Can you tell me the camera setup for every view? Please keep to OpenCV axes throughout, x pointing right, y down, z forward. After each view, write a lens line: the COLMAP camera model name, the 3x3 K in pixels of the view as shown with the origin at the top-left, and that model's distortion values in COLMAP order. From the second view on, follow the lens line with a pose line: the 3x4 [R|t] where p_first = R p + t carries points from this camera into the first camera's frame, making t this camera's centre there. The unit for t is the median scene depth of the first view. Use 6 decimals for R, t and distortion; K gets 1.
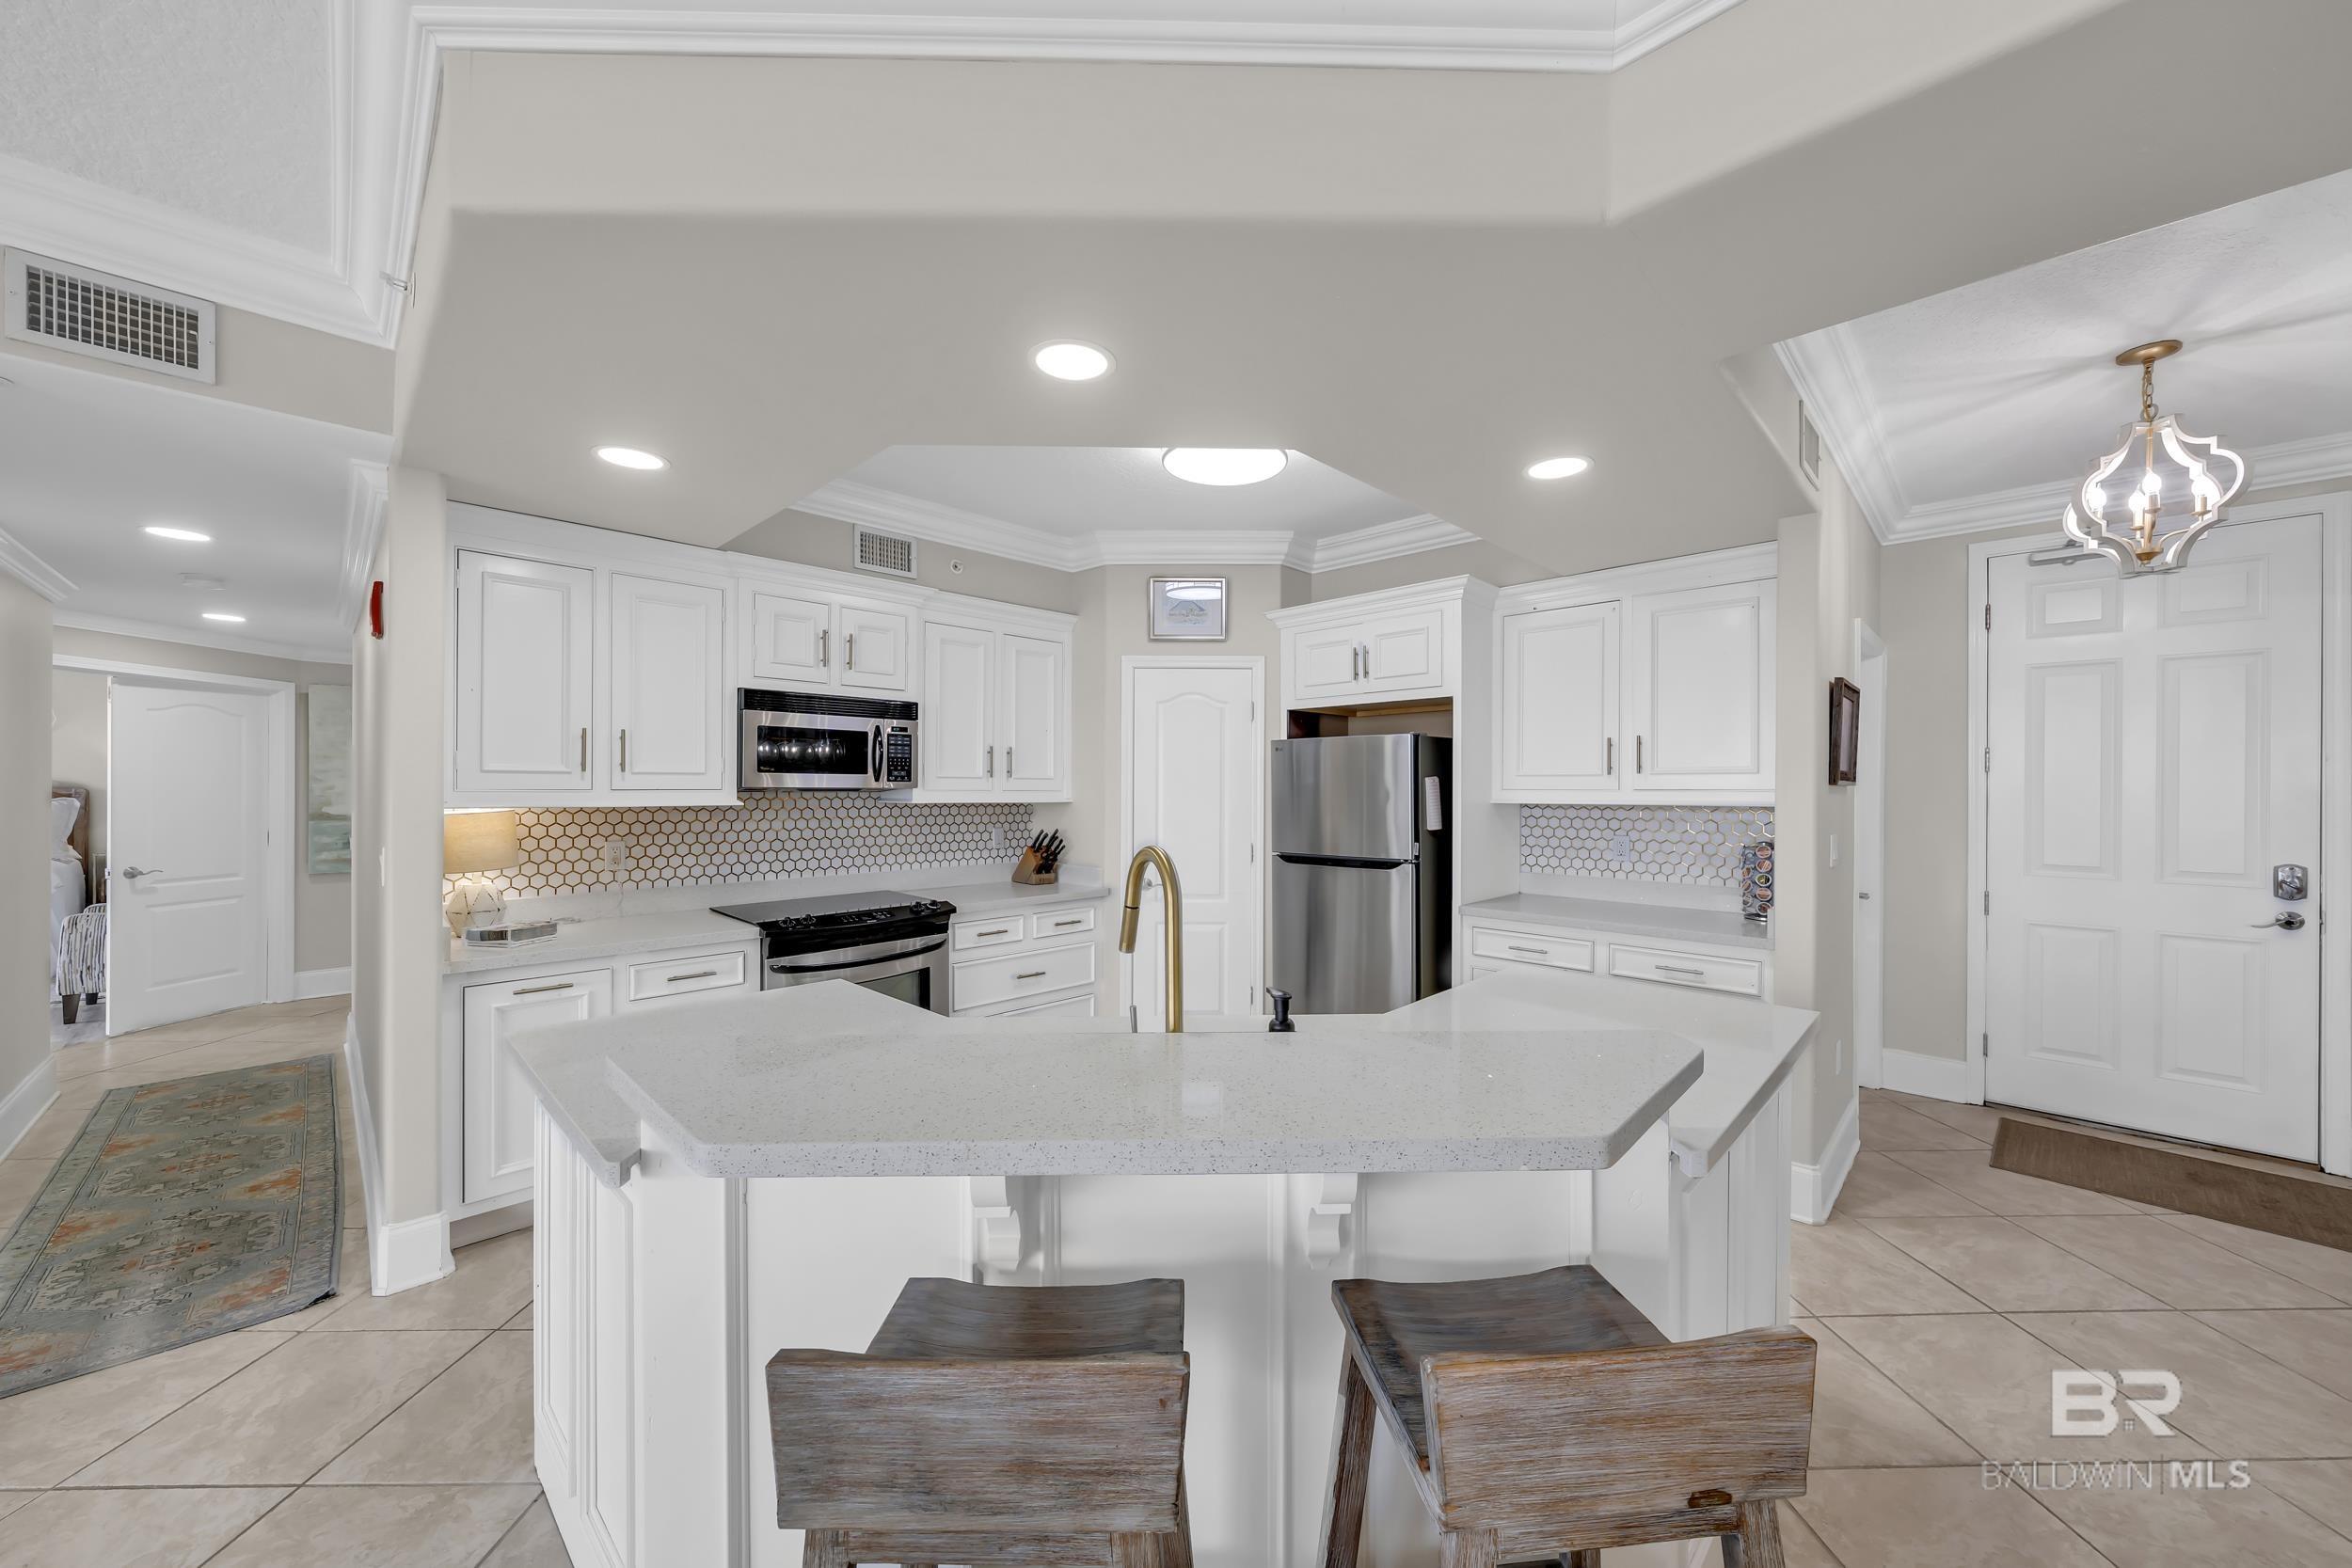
lens RADIAL K [[850.6, 0, 1184.0], [0, 850.6, 785.7], [0, 0, 1]] dist [-0.002906, -0.000114]
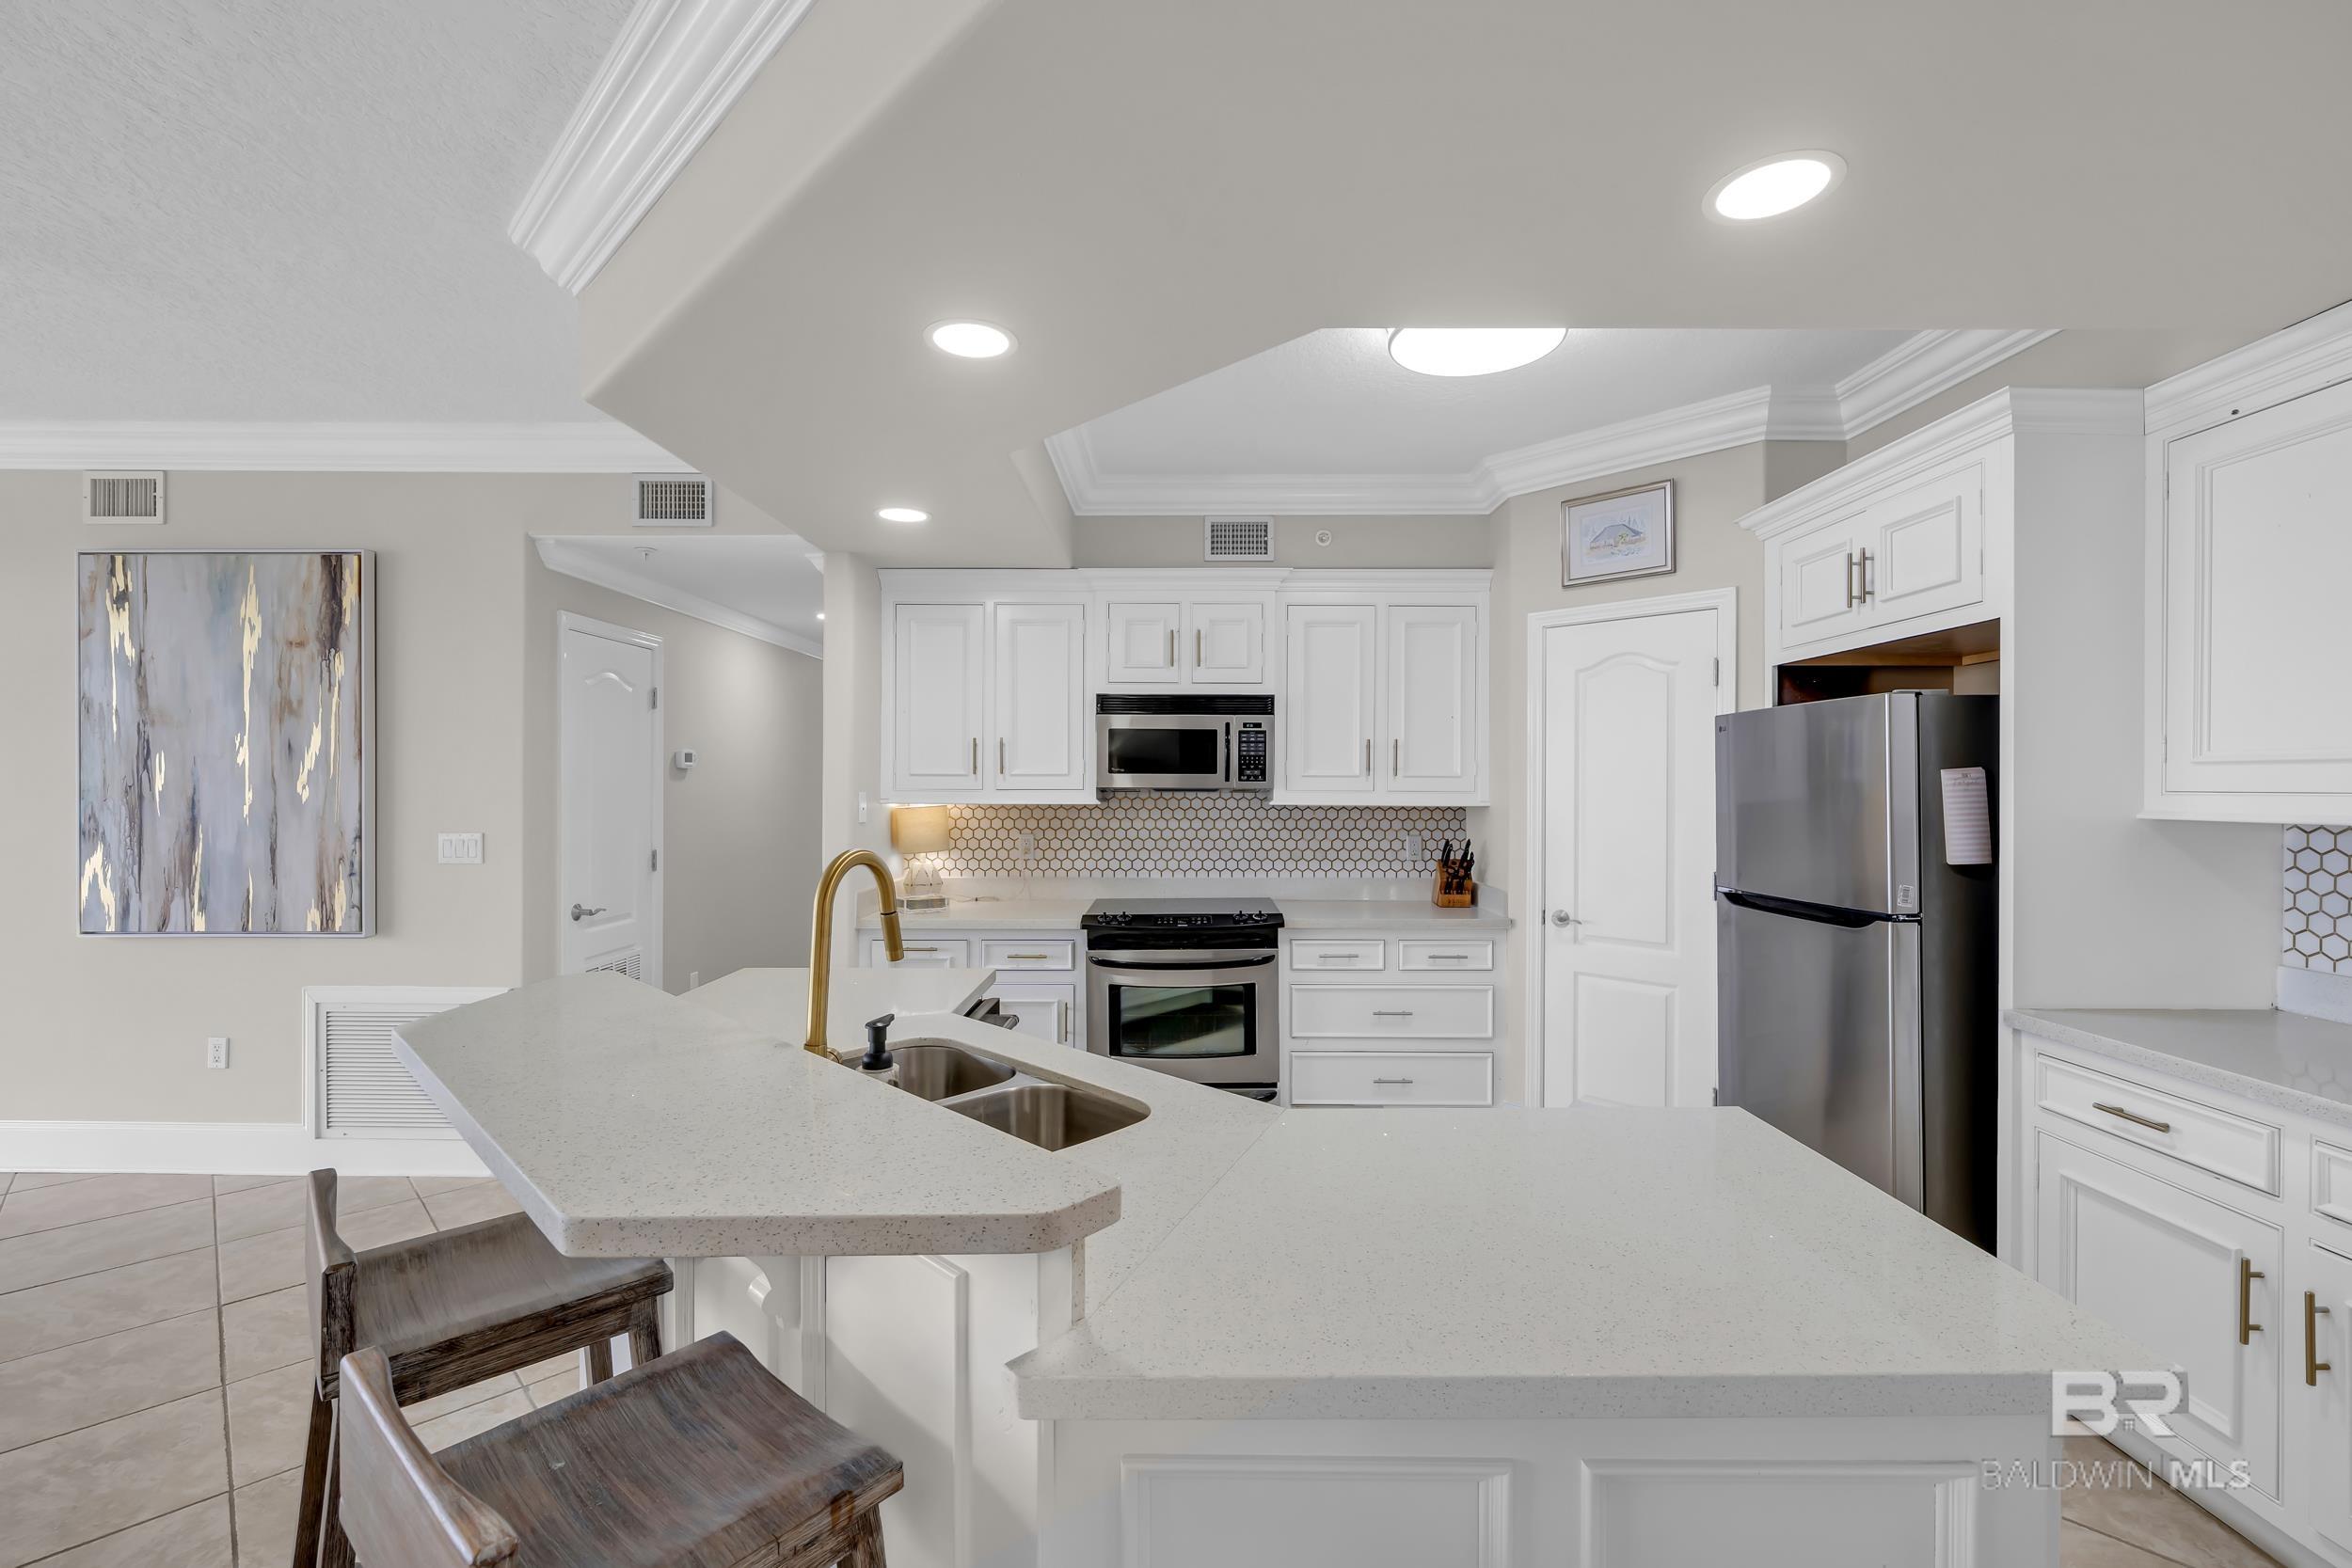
lens RADIAL K [[989.0, 0, 1183.4], [0, 989.0, 786.0], [0, 0, 1]] dist [0.000127, -0.000040]
pose [[0.696940, -0.001321, -0.717128, 0.403152], [0.001360, 0.999999, -0.000520, 0.000770], [0.717128, -0.000613, 0.696941, 0.193567]]
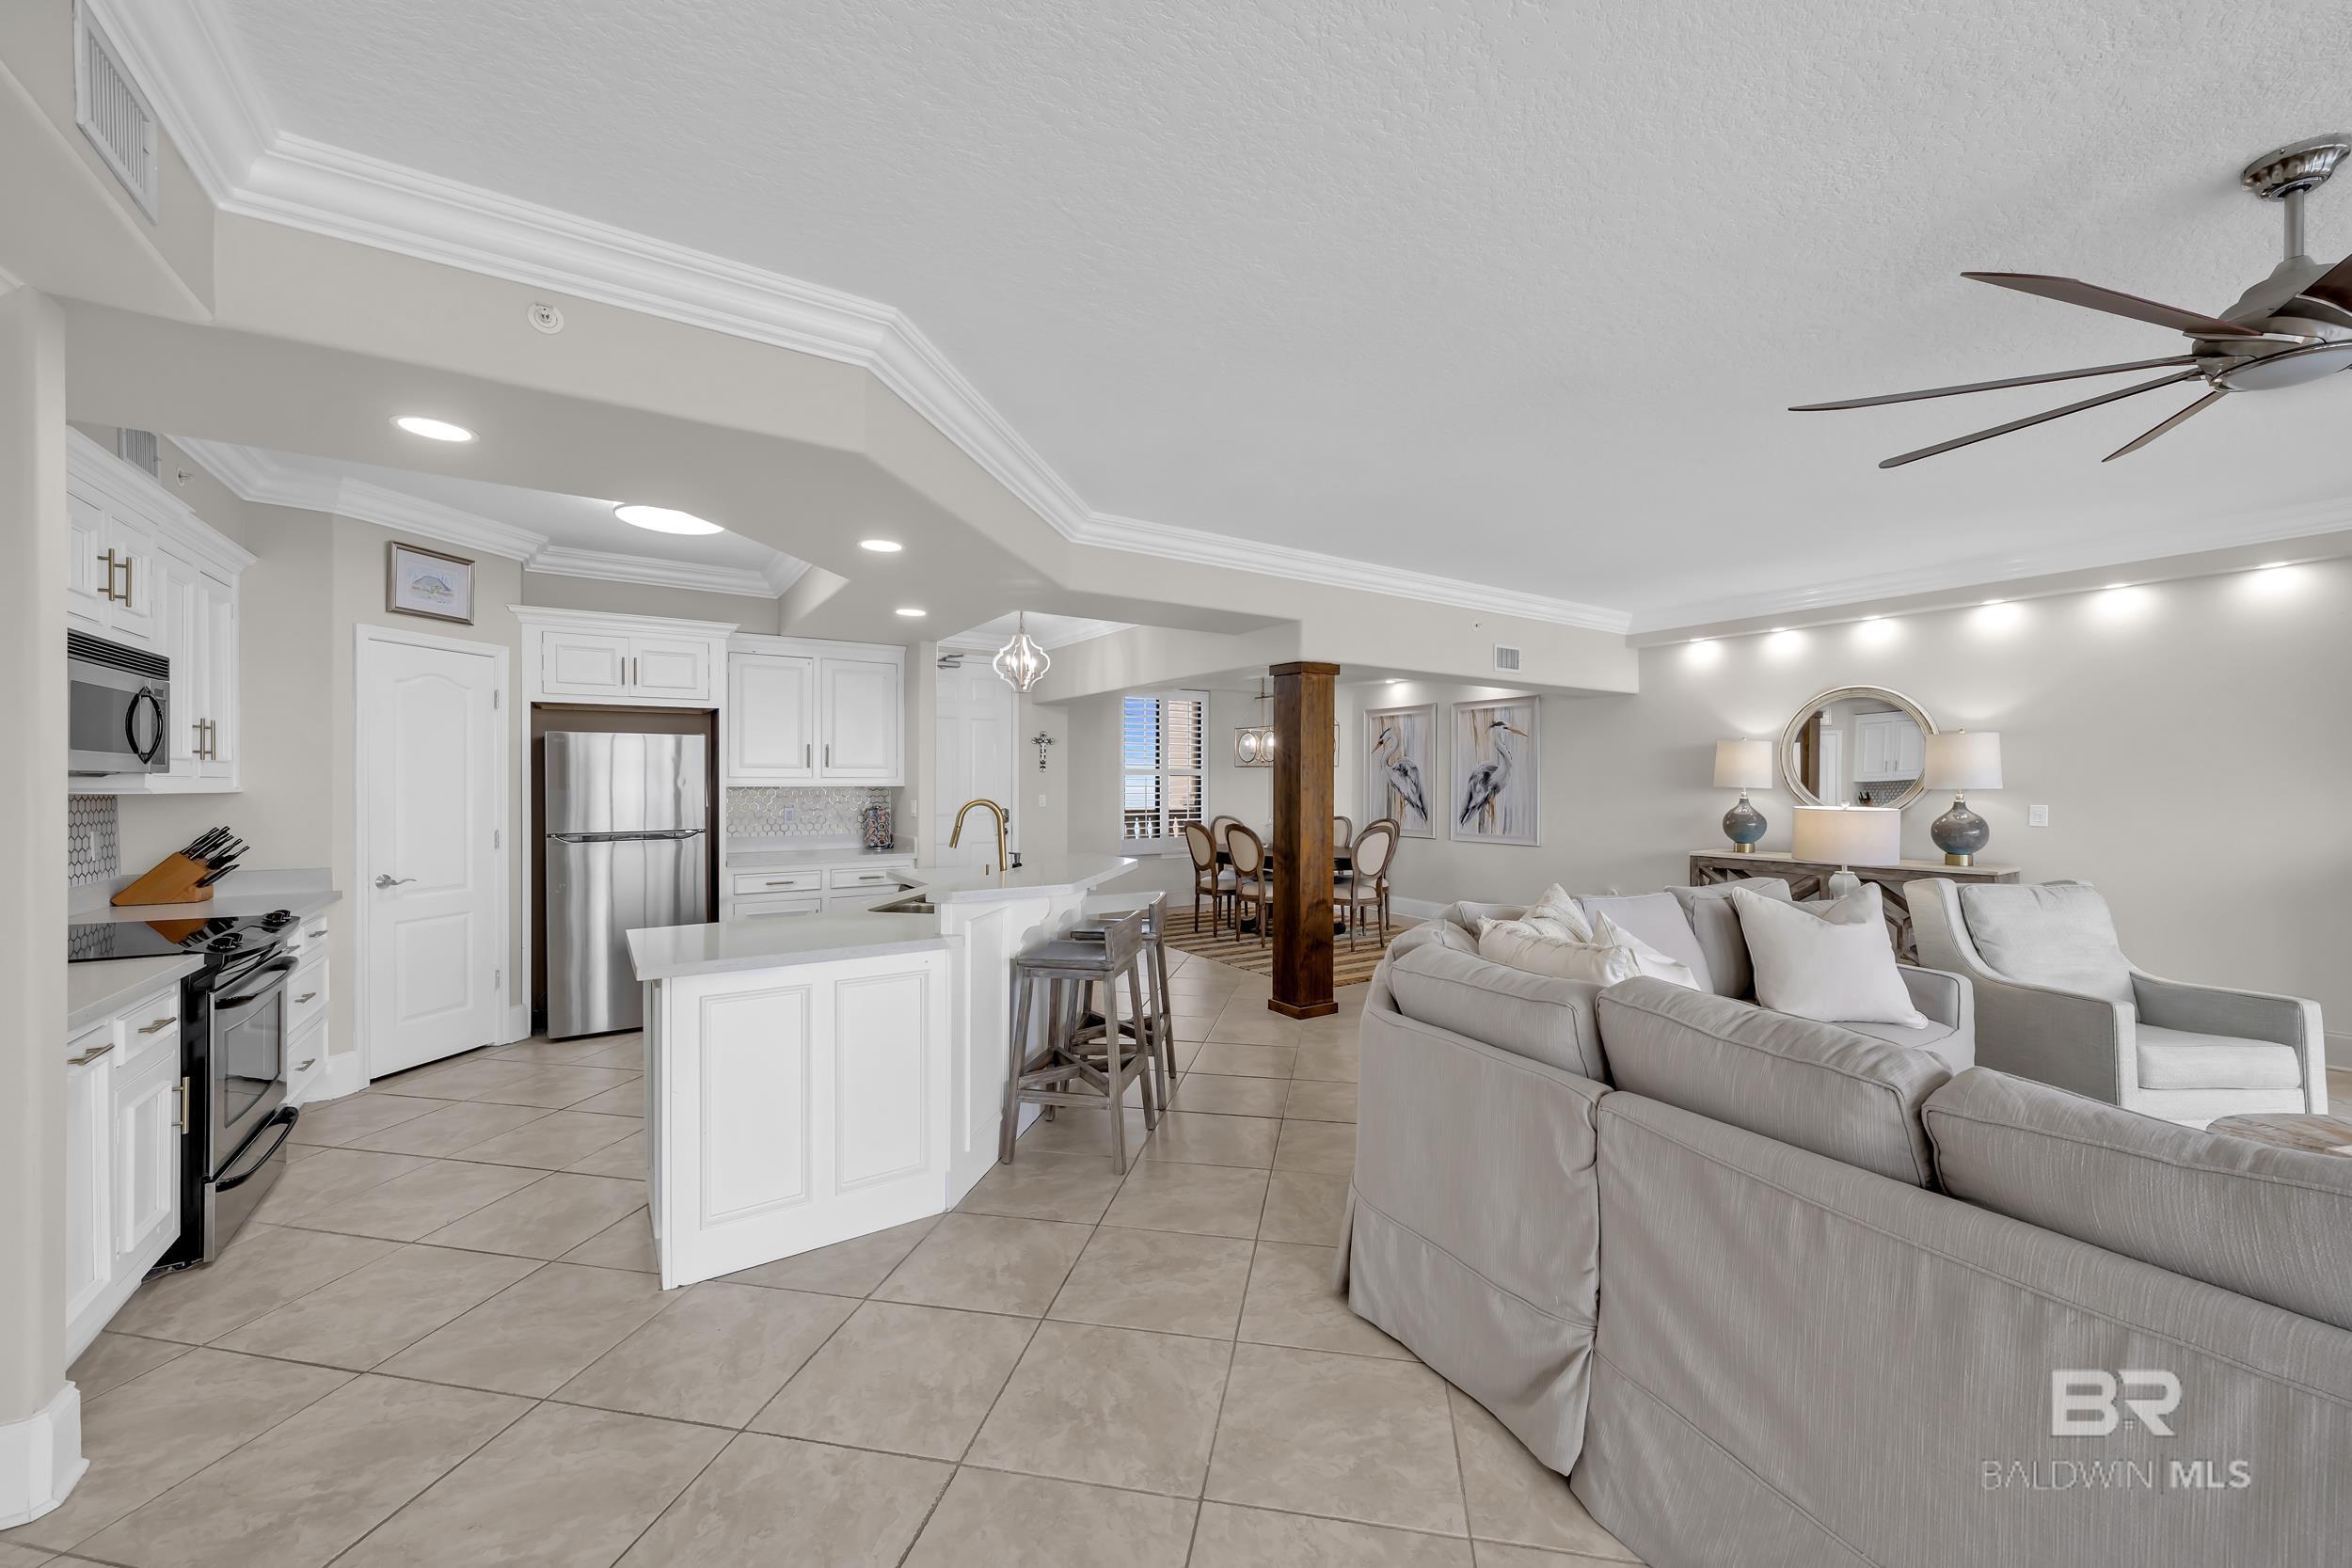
lens RADIAL K [[891.9, 0, 1185.5], [0, 891.9, 786.9], [0, 0, 1]] dist [-0.000573, -0.000108]
pose [[0.202706, -0.007924, 0.979208, -0.935019], [-0.002424, 0.999960, 0.008593, 0.006440], [-0.979237, -0.004116, 0.202679, -0.025915]]
